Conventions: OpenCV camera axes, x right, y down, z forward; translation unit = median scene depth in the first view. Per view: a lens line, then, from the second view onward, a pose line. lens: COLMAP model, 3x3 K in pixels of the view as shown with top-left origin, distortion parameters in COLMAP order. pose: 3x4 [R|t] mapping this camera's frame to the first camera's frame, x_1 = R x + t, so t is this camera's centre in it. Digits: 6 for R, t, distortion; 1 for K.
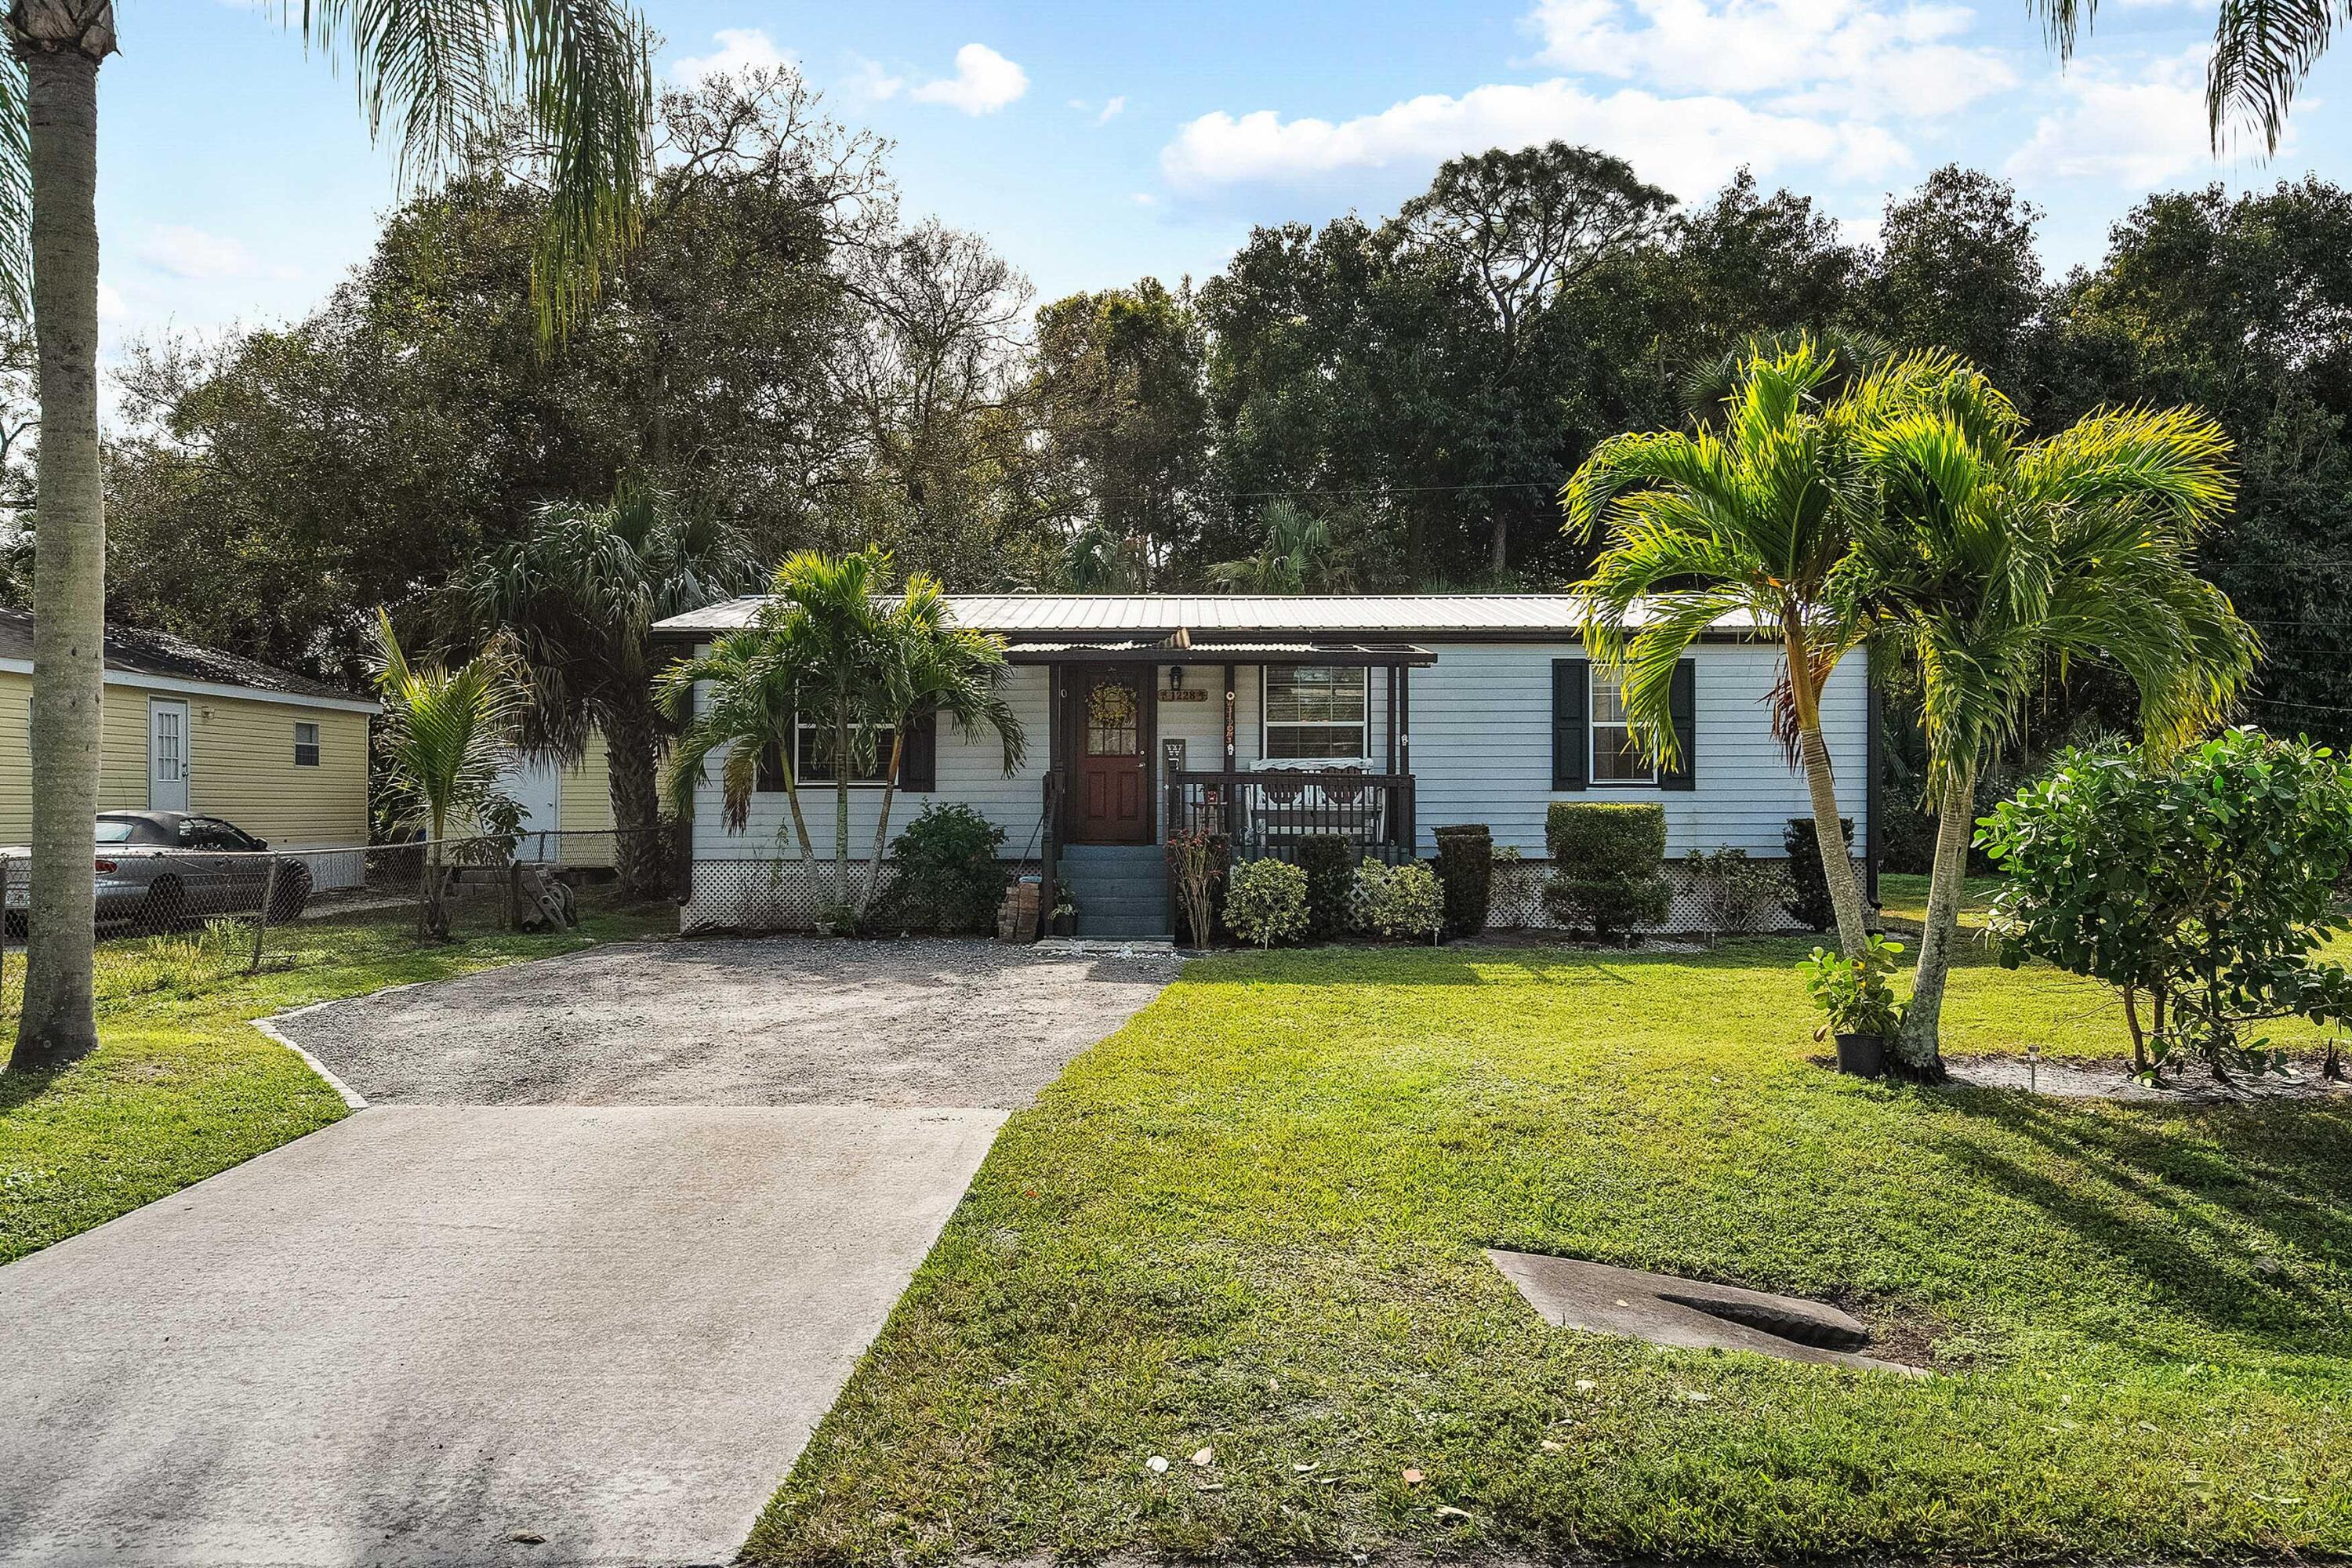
lens RADIAL K [[1836.0, 0, 1171.1], [0, 1836.0, 782.1], [0, 0, 1]] dist [-0.000254, -0.000046]
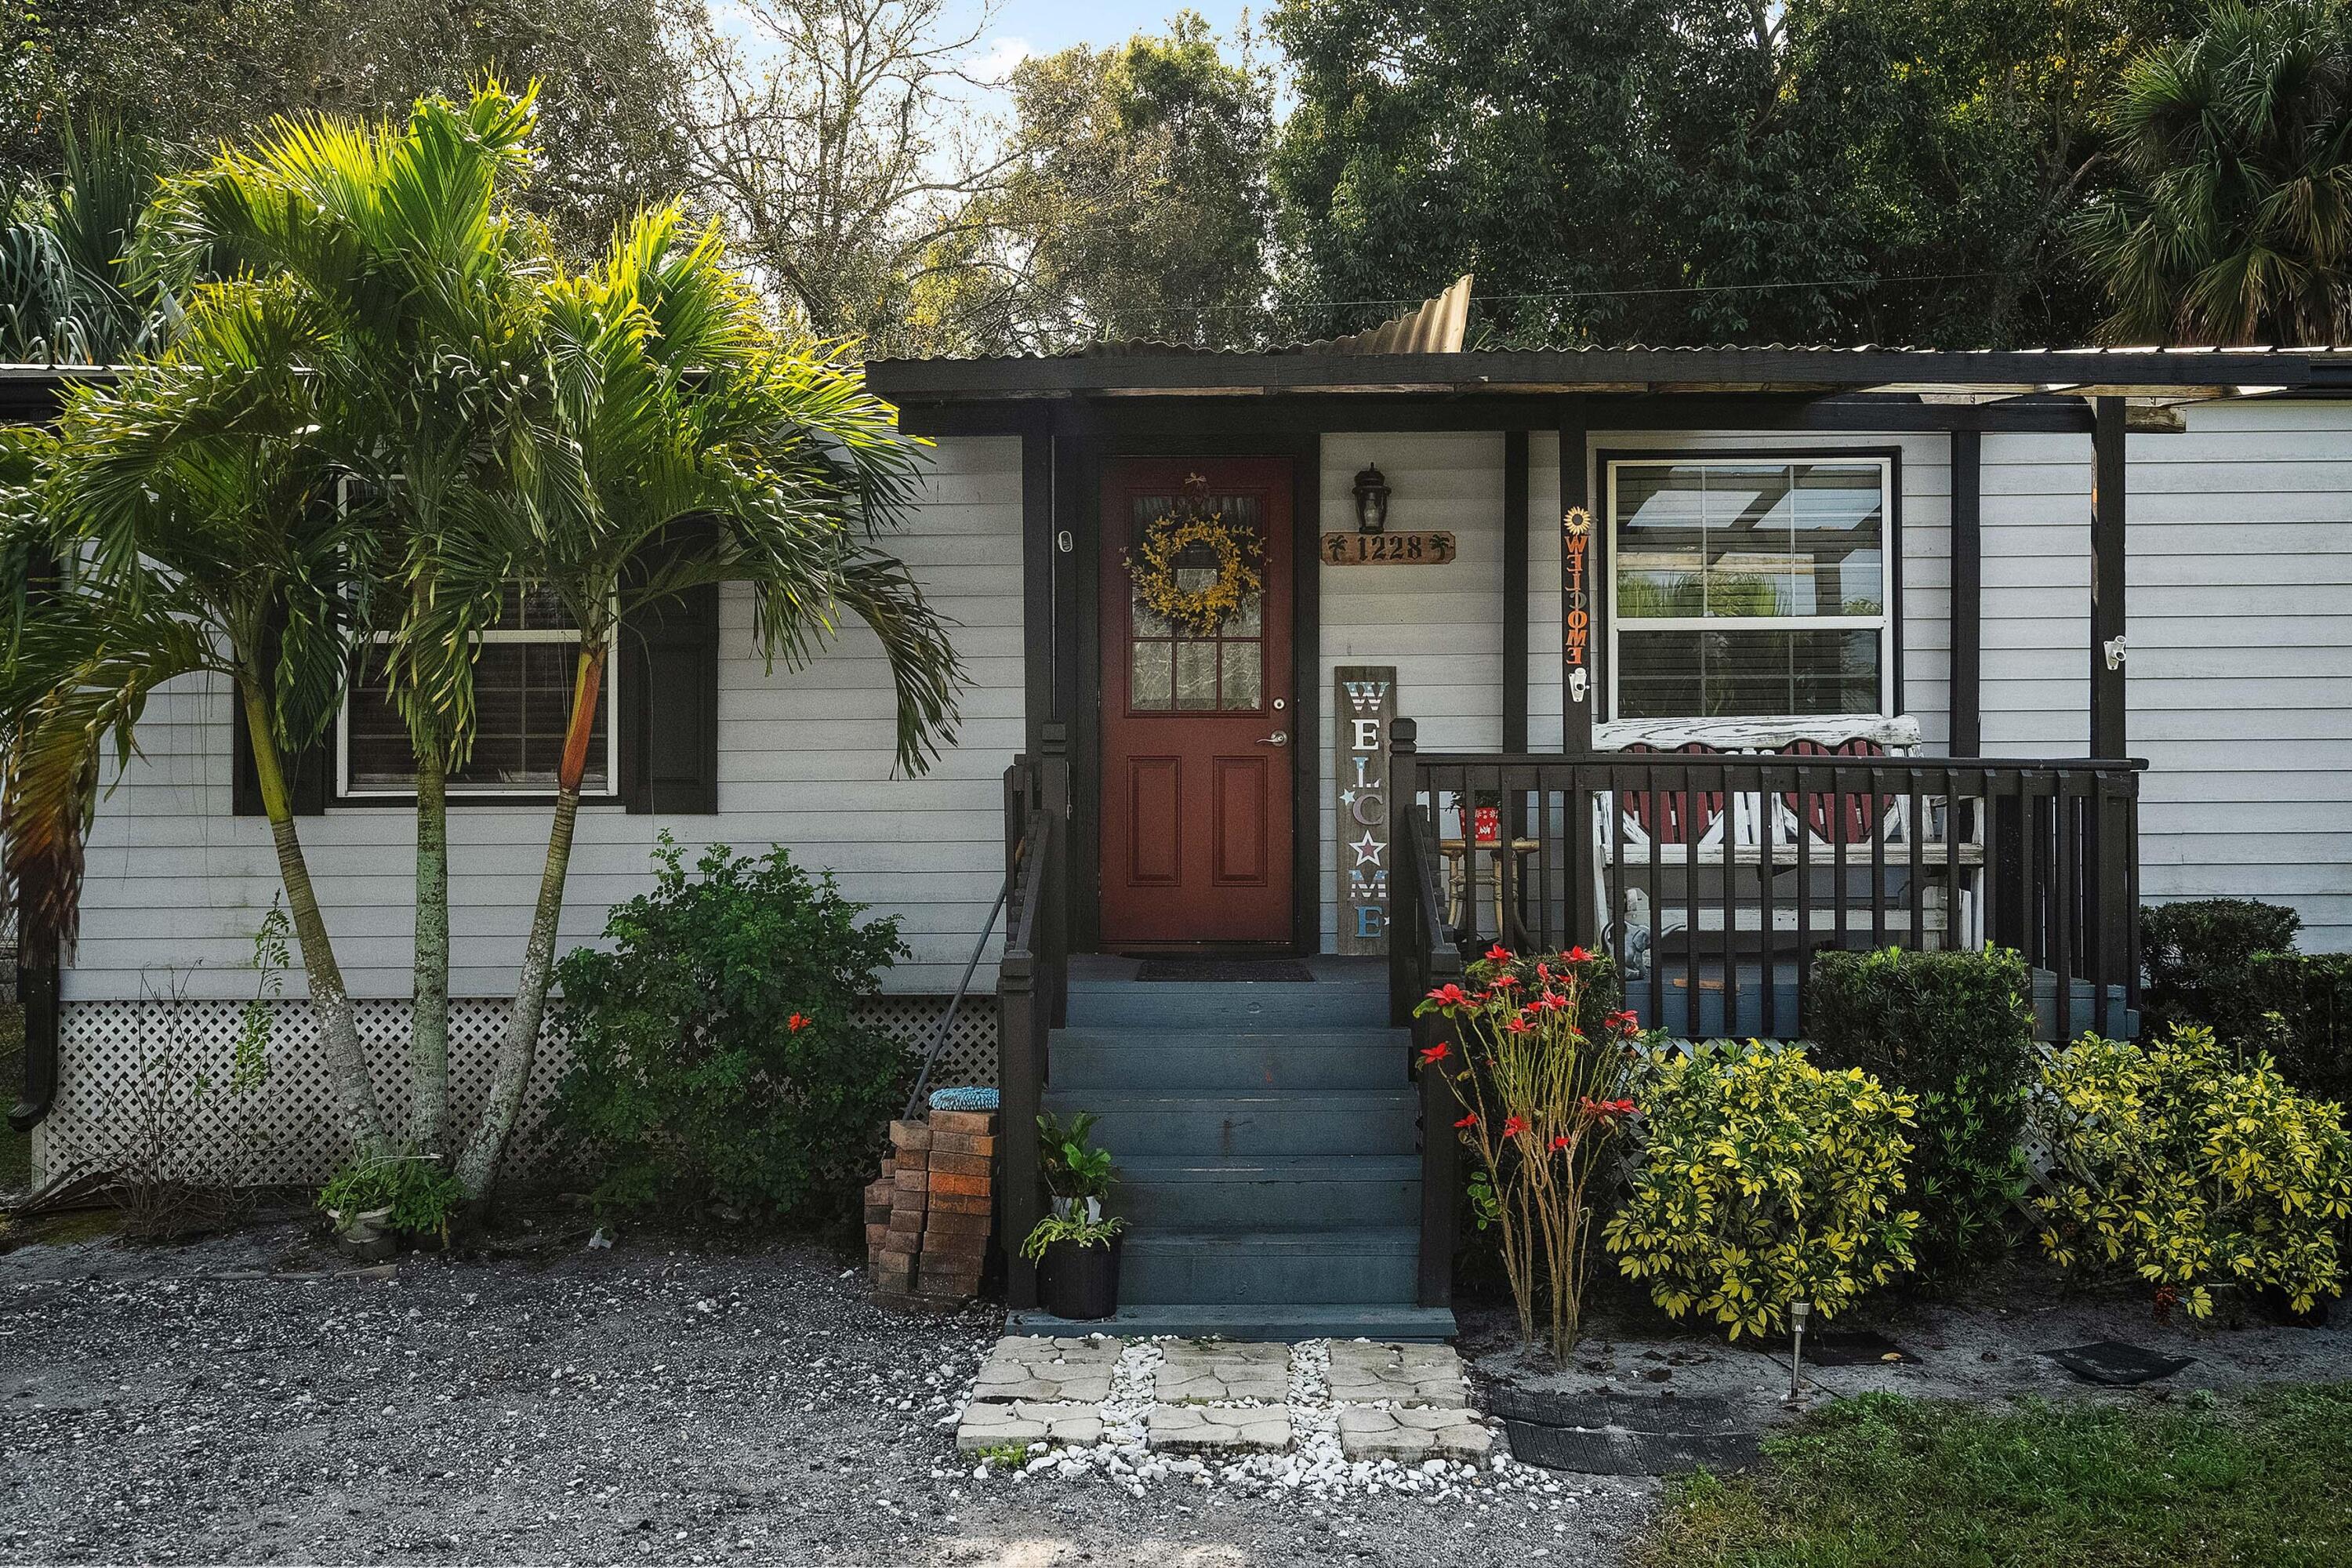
lens RADIAL K [[2229.6, 0, 1180.1], [0, 2229.6, 784.5], [0, 0, 1]] dist [0.001474, 0.000000]
pose [[0.999985, -0.004672, -0.002958, -0.035140], [0.004684, 0.999980, 0.004162, -0.001881], [0.002938, -0.004176, 0.999987, 0.566964]]
